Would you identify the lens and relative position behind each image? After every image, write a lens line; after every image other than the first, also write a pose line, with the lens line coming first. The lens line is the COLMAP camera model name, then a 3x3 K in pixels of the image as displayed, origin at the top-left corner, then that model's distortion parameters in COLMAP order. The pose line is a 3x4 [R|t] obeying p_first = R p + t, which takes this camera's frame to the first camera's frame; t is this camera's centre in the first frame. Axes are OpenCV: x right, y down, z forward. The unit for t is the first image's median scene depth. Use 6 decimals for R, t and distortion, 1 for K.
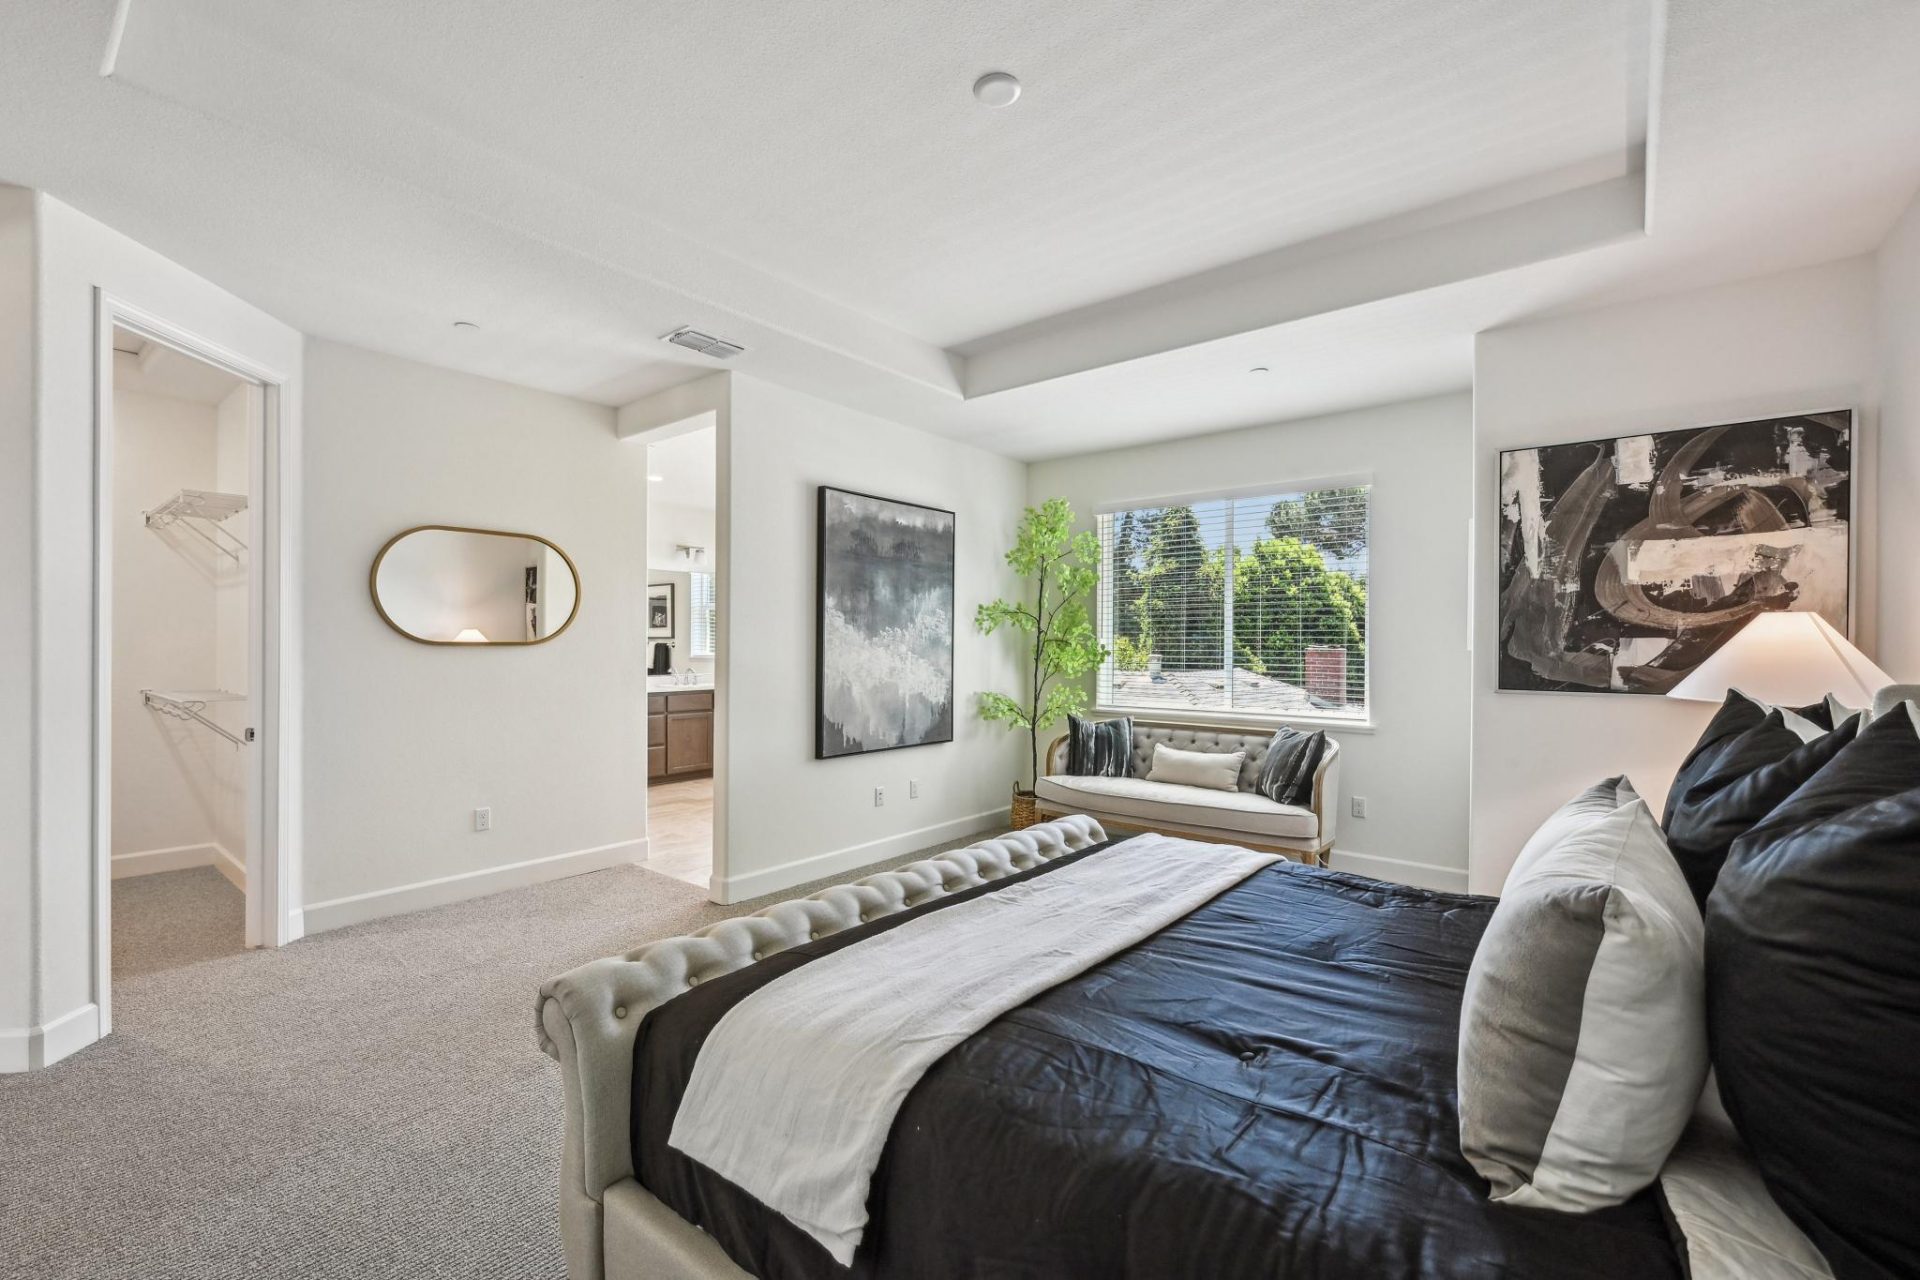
lens RADIAL K [[847.3, 0, 965.0], [0, 847.3, 647.3], [0, 0, 1]] dist [0.002316, 0.000252]
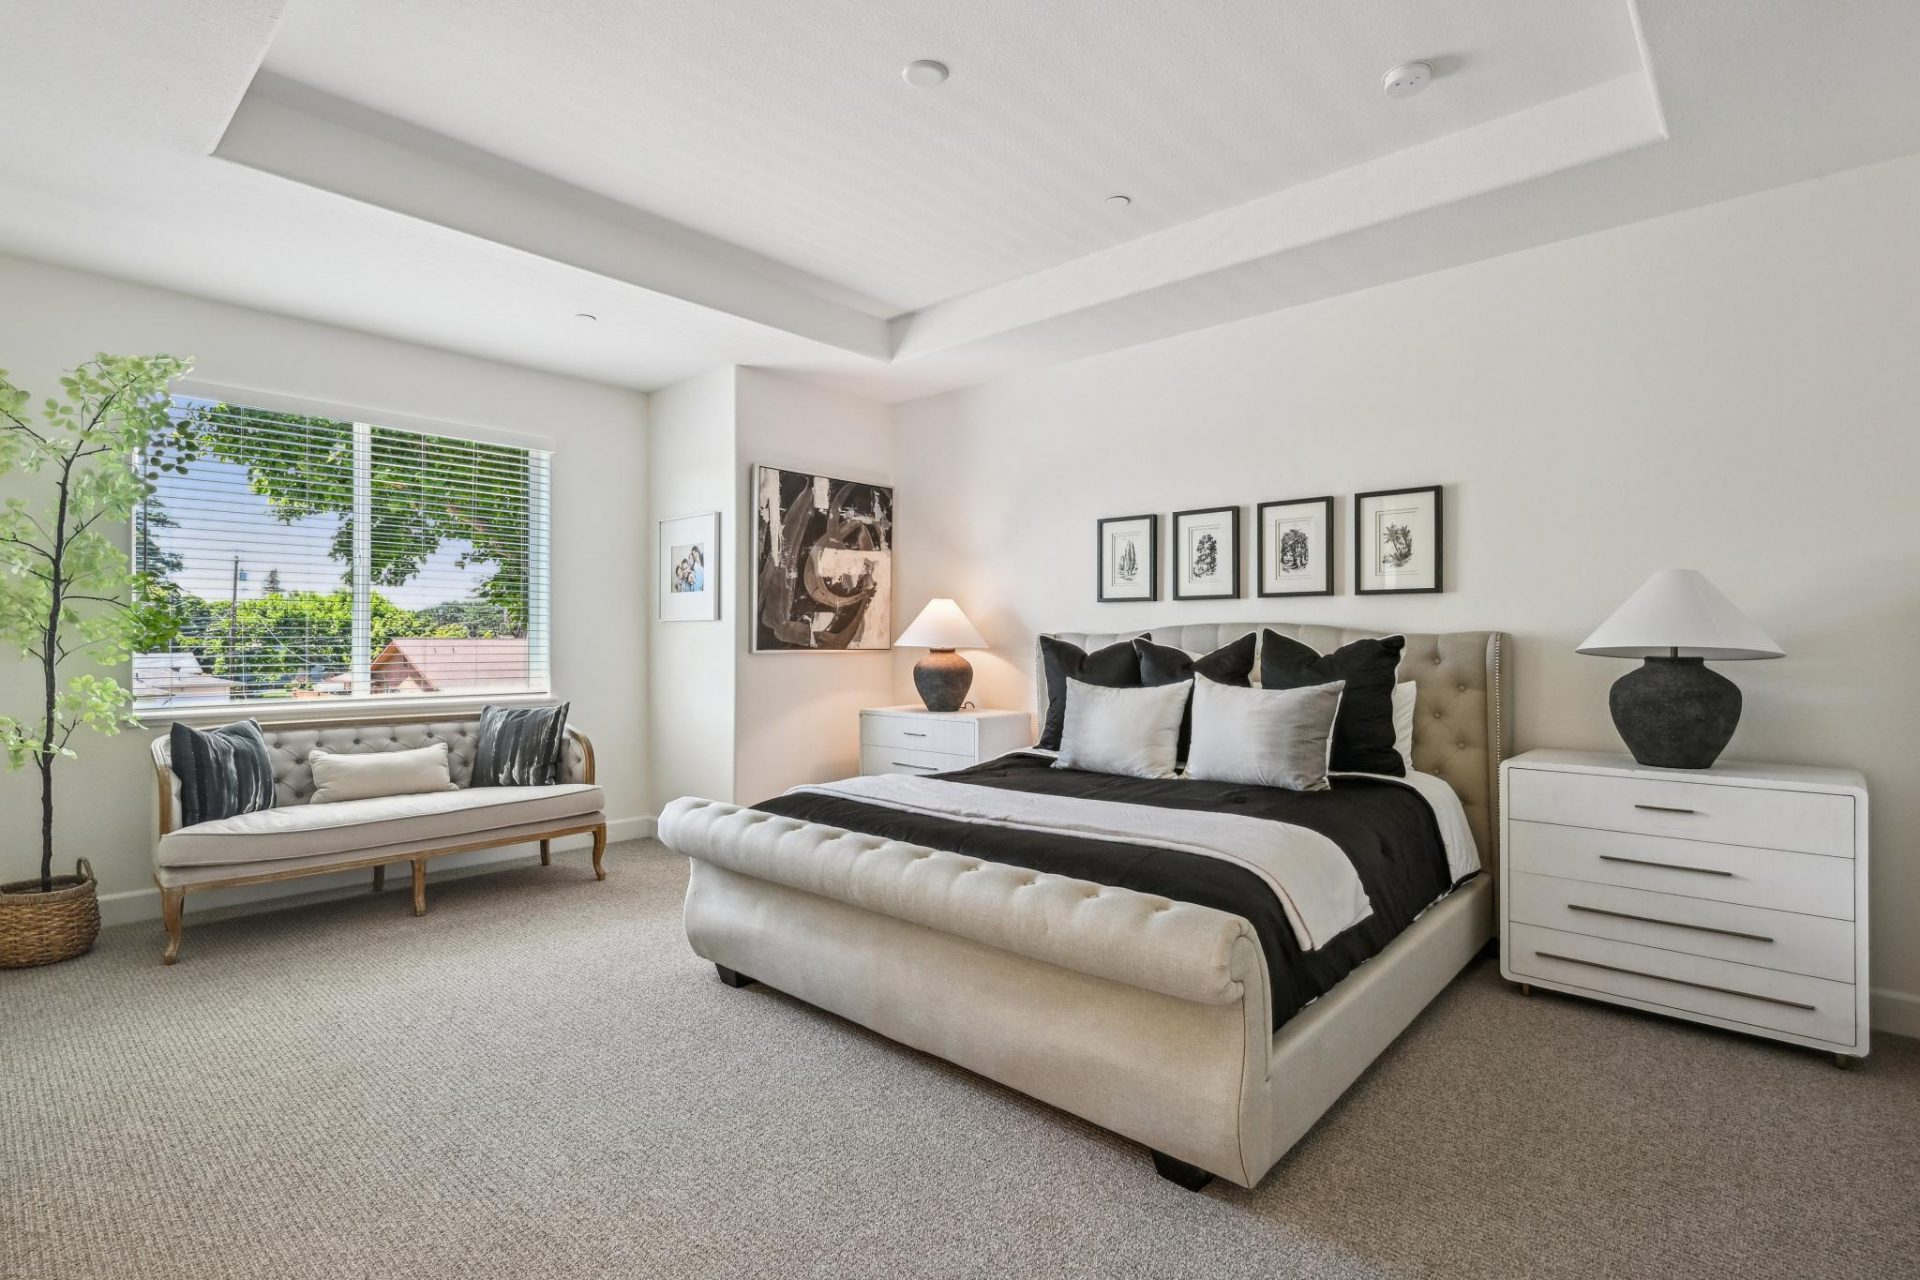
lens RADIAL K [[925.6, 0, 963.0], [0, 925.6, 635.2], [0, 0, 1]] dist [-0.002808, -0.000495]
pose [[0.039974, 0.000123, 0.999201, -0.811604], [0.002408, 0.999997, -0.000219, 0.029779], [-0.999198, 0.002415, 0.039974, 0.675436]]
